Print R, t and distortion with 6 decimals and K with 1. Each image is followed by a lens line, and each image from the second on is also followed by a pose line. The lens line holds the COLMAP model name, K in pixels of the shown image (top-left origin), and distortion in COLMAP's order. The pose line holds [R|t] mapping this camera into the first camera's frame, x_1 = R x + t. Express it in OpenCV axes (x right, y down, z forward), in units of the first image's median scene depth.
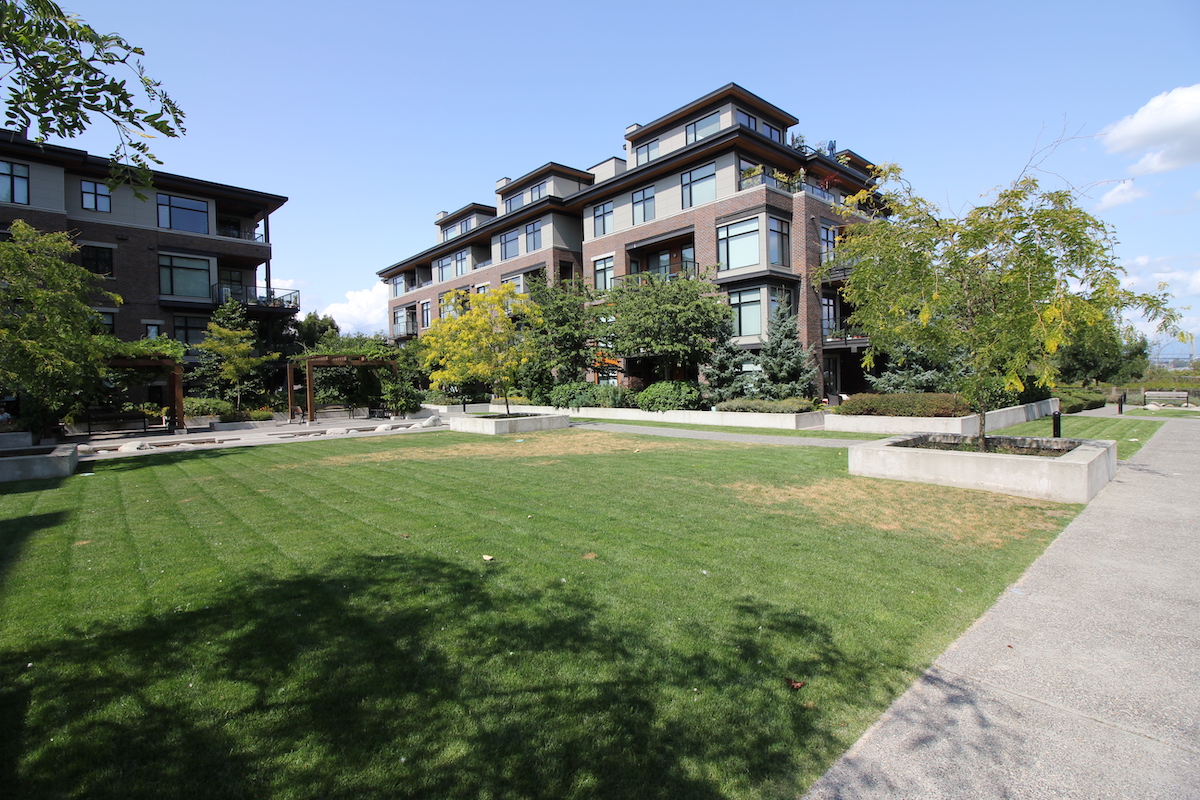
lens RADIAL K [[571.3, 0, 591.7], [0, 571.3, 393.8], [0, 0, 1]] dist [-0.002208, -0.001166]
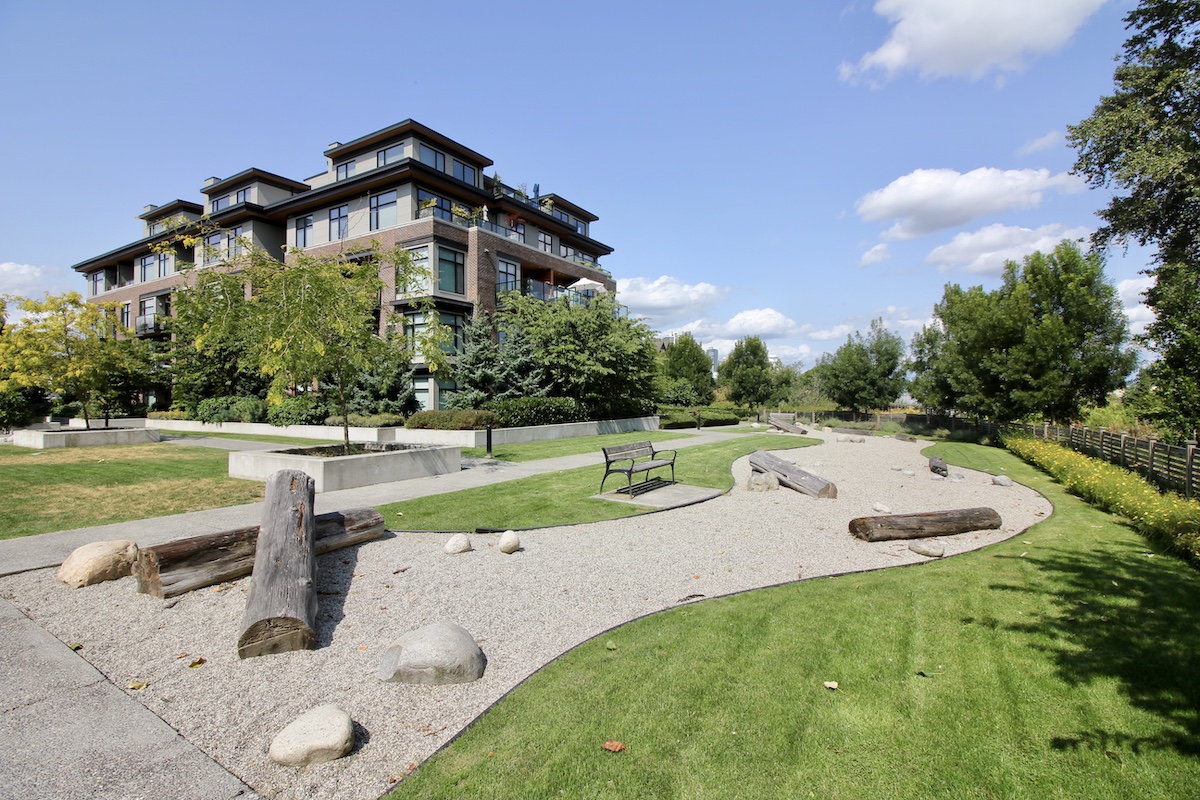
lens RADIAL K [[571.3, 0, 591.7], [0, 571.3, 393.8], [0, 0, 1]] dist [-0.002208, -0.001166]
pose [[0.950184, 0.020018, 0.311046, 0.193376], [-0.009837, 0.999364, -0.034267, 0.001755], [-0.311535, 0.029501, 0.949777, -0.081664]]
